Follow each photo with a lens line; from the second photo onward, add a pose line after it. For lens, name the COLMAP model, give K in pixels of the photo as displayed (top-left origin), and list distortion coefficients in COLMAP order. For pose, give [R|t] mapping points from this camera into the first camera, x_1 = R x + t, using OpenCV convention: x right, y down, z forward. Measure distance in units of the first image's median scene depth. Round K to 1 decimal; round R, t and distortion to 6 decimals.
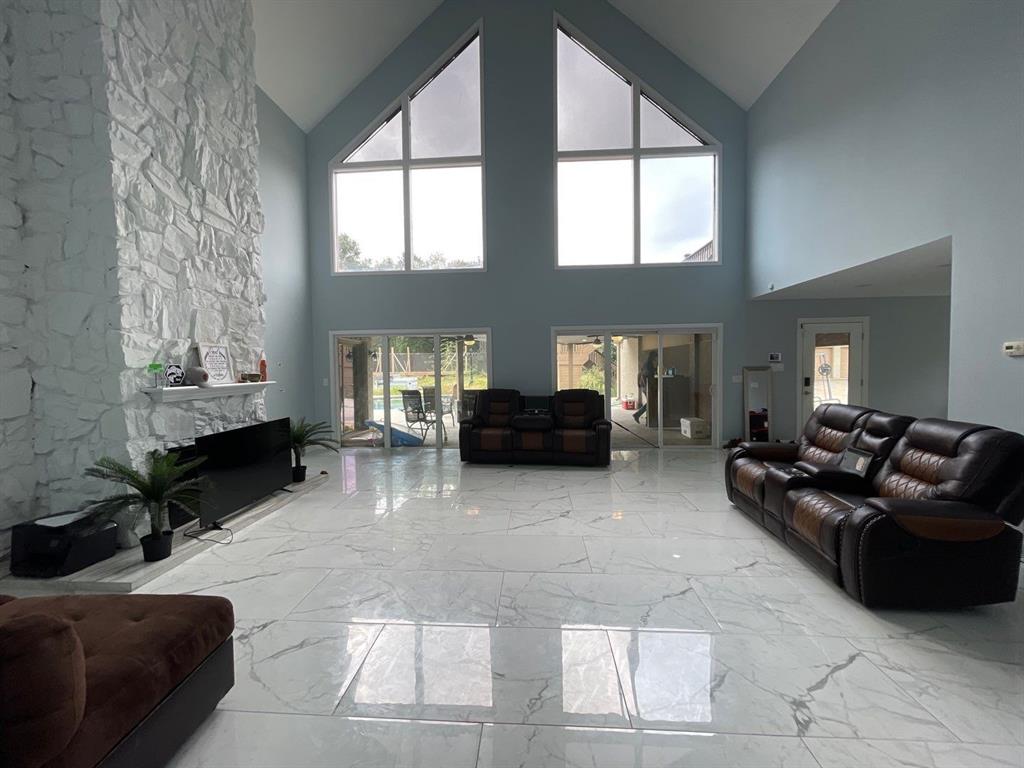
lens RADIAL K [[414.3, 0, 508.9], [0, 414.3, 381.9], [0, 0, 1]] dist [-0.000844, 0.000464]
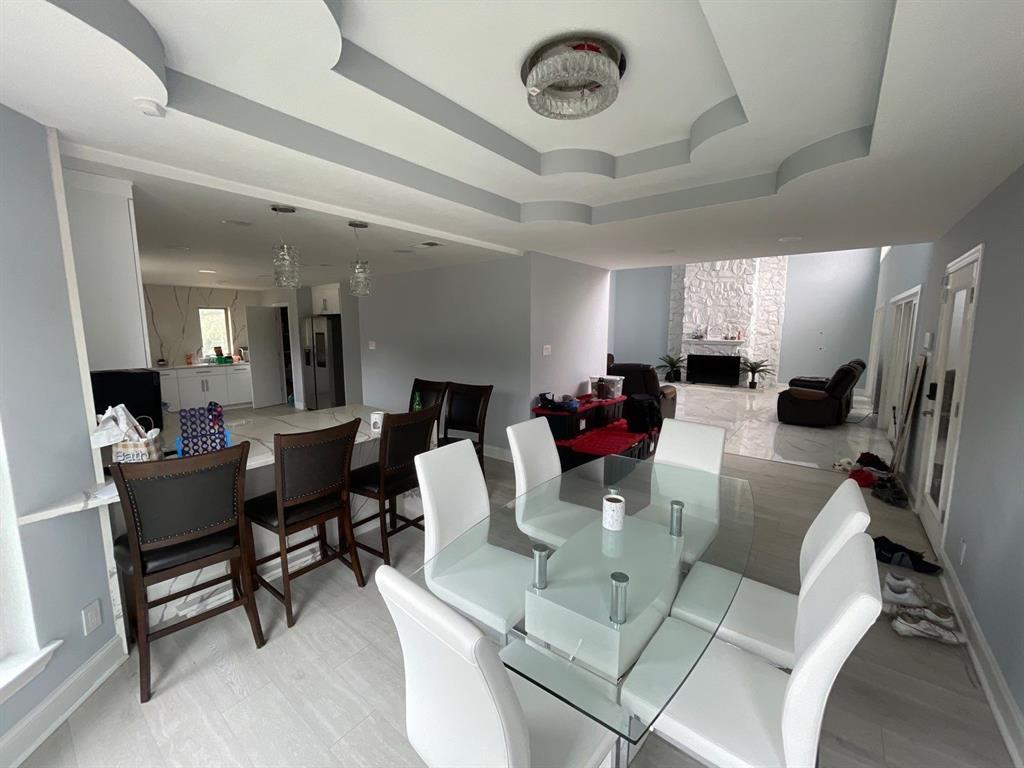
lens RADIAL K [[416.5, 0, 509.2], [0, 416.5, 380.2], [0, 0, 1]] dist [-0.007160, -0.000027]
pose [[-0.565821, 0.122168, -0.815427, 2.494420], [-0.023237, 0.986207, 0.163878, -0.157618], [0.824201, 0.111673, -0.555178, 1.490223]]
